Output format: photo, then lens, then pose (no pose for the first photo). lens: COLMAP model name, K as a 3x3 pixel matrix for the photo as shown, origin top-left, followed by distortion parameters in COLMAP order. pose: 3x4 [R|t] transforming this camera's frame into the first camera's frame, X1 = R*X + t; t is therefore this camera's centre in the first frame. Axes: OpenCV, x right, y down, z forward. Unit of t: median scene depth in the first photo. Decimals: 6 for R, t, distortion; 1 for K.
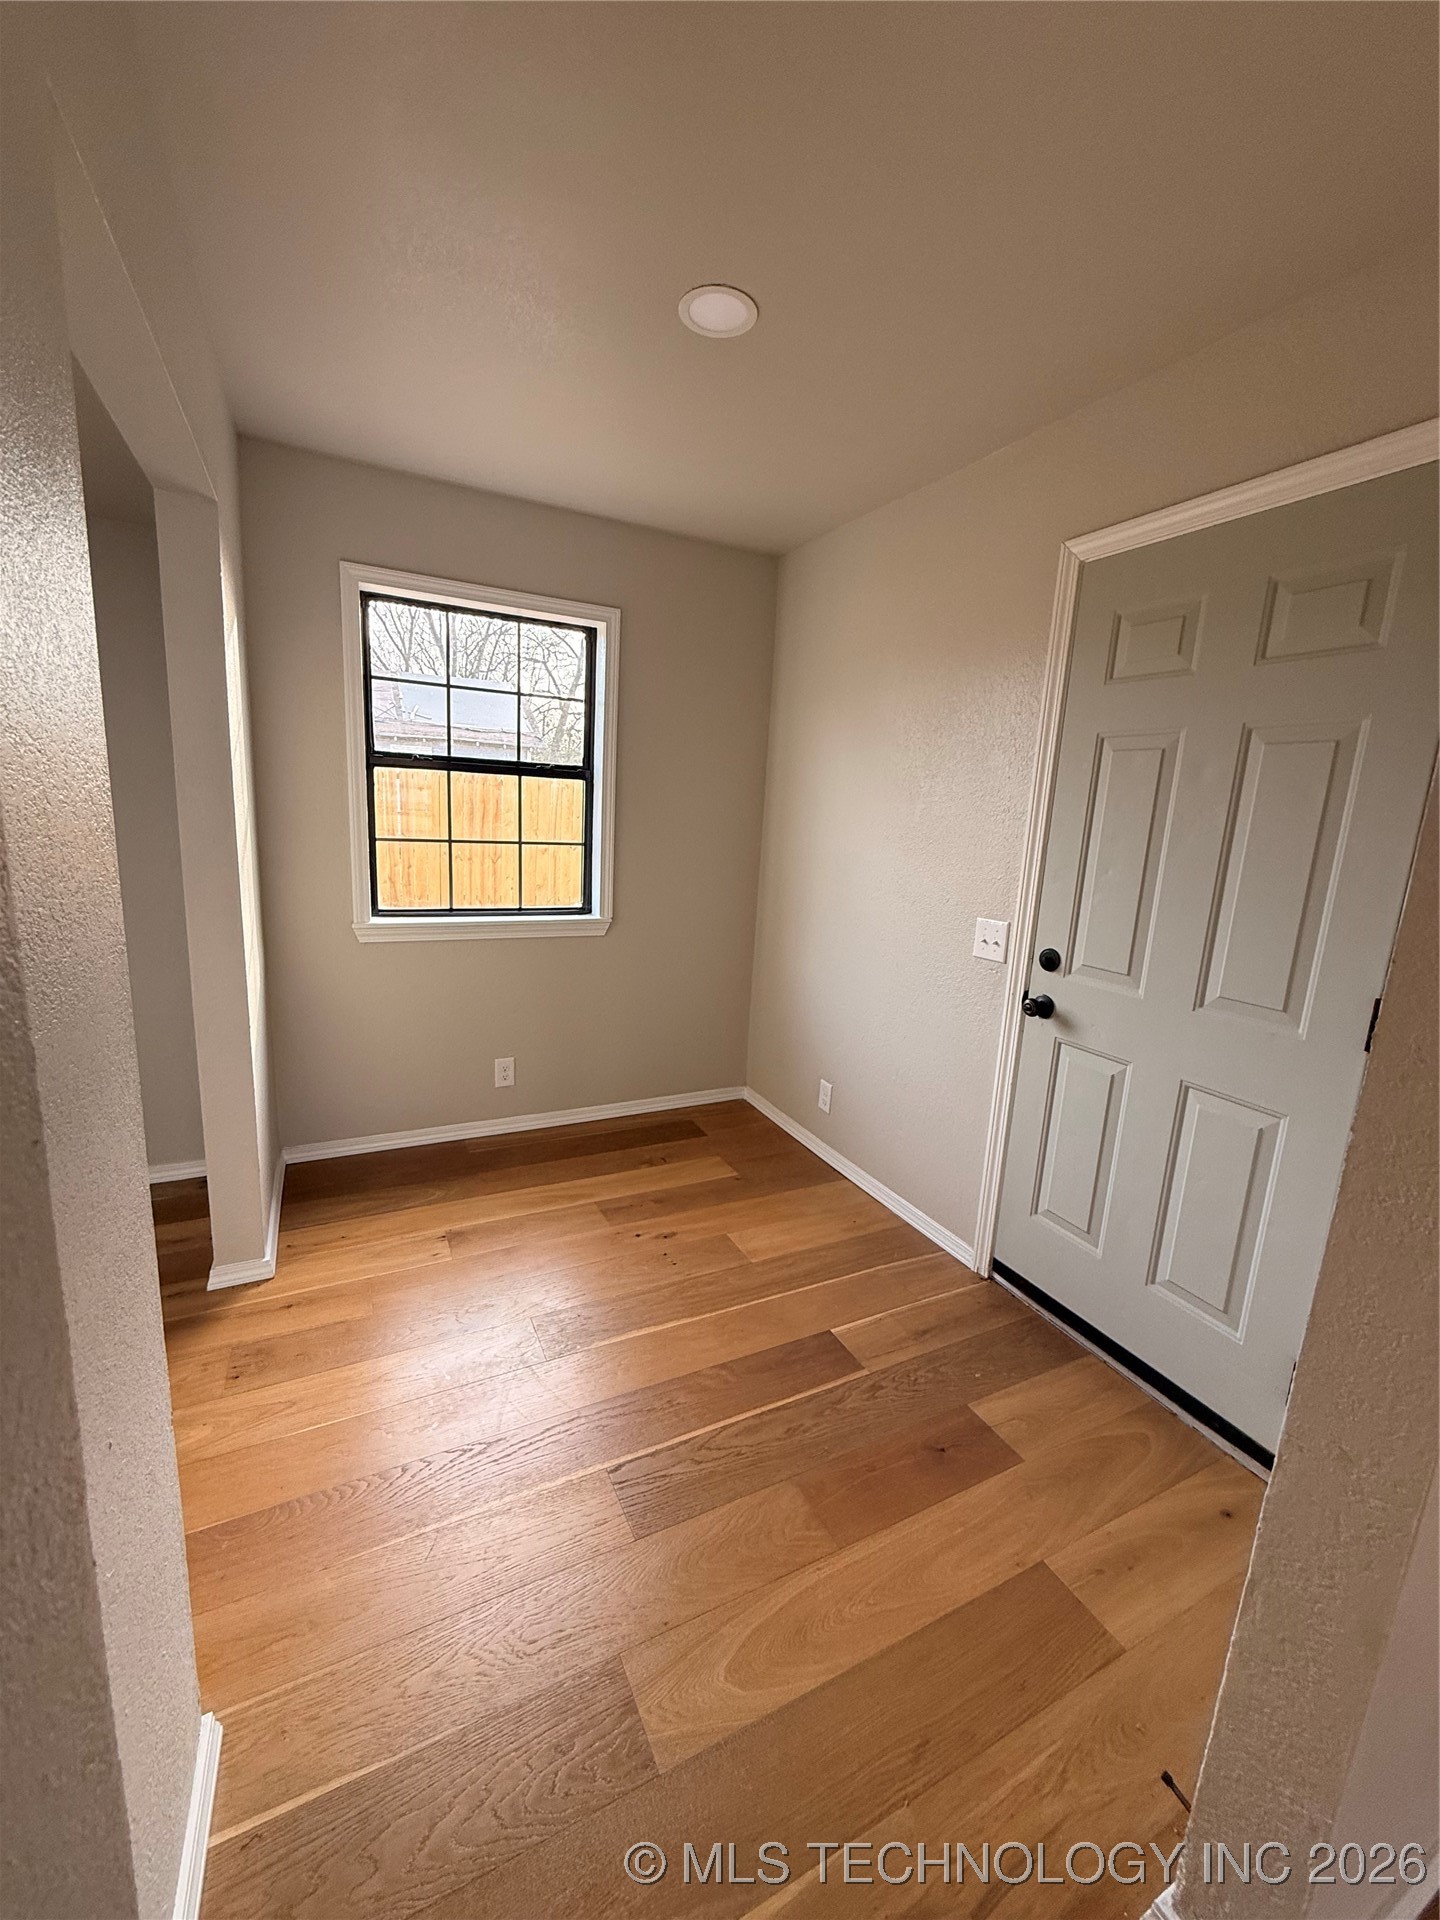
lens RADIAL K [[763.7, 0, 714.5], [0, 763.7, 961.5], [0, 0, 1]] dist [0.000671, -0.000261]
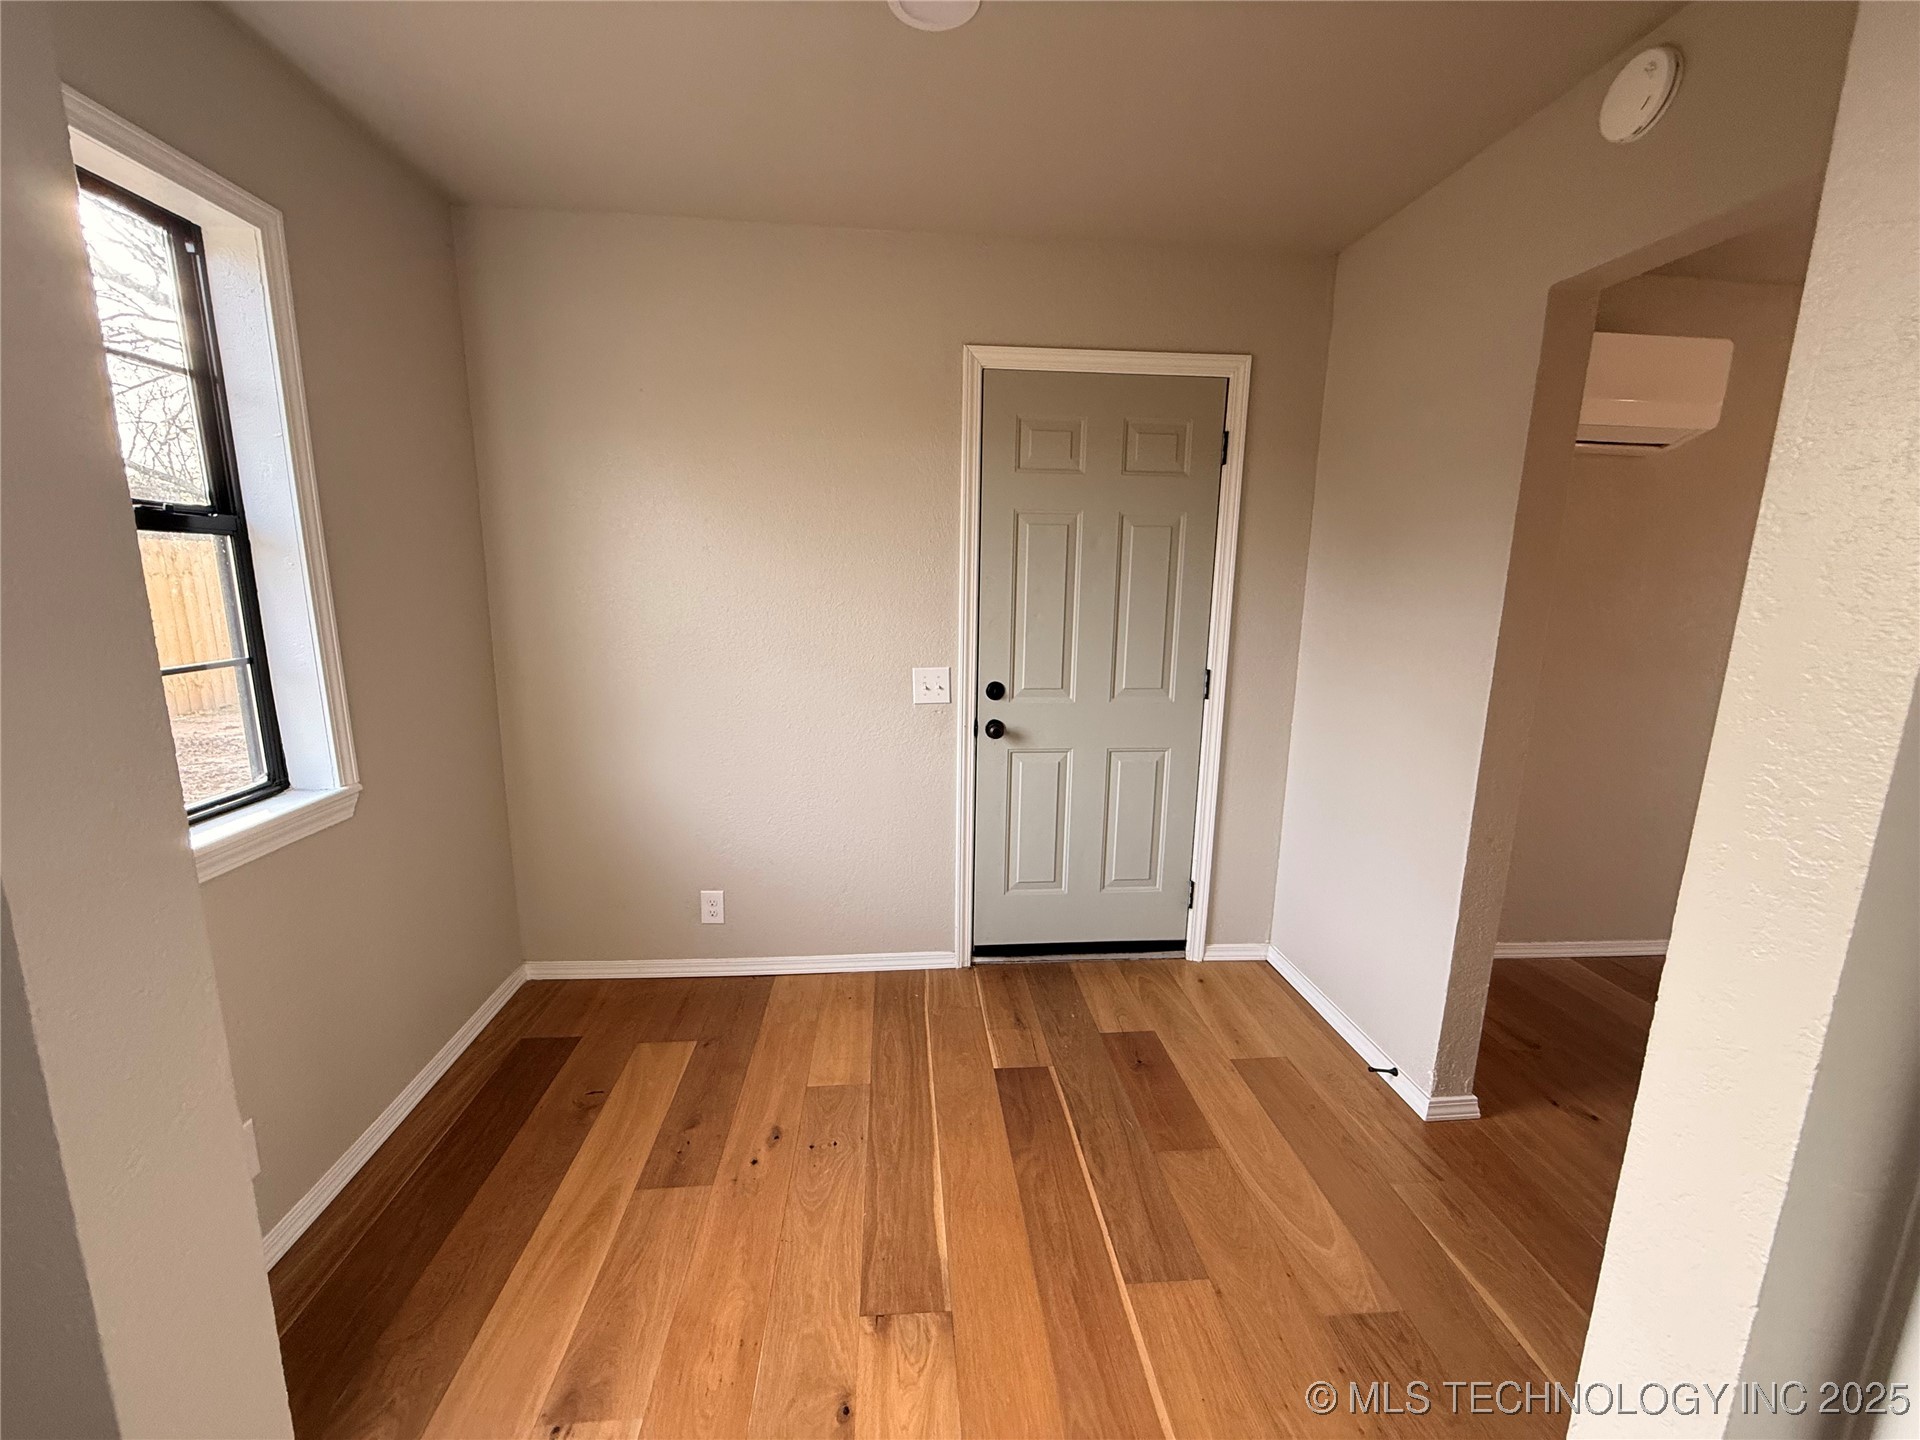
lens RADIAL K [[763.7, 0, 957.3], [0, 763.7, 724.9], [0, 0, 1]] dist [0.000671, -0.000261]
pose [[0.365530, -0.222849, 0.903729, -0.690400], [0.189125, 0.968445, 0.162312, -0.155481], [-0.911383, 0.111588, 0.396142, 0.549510]]
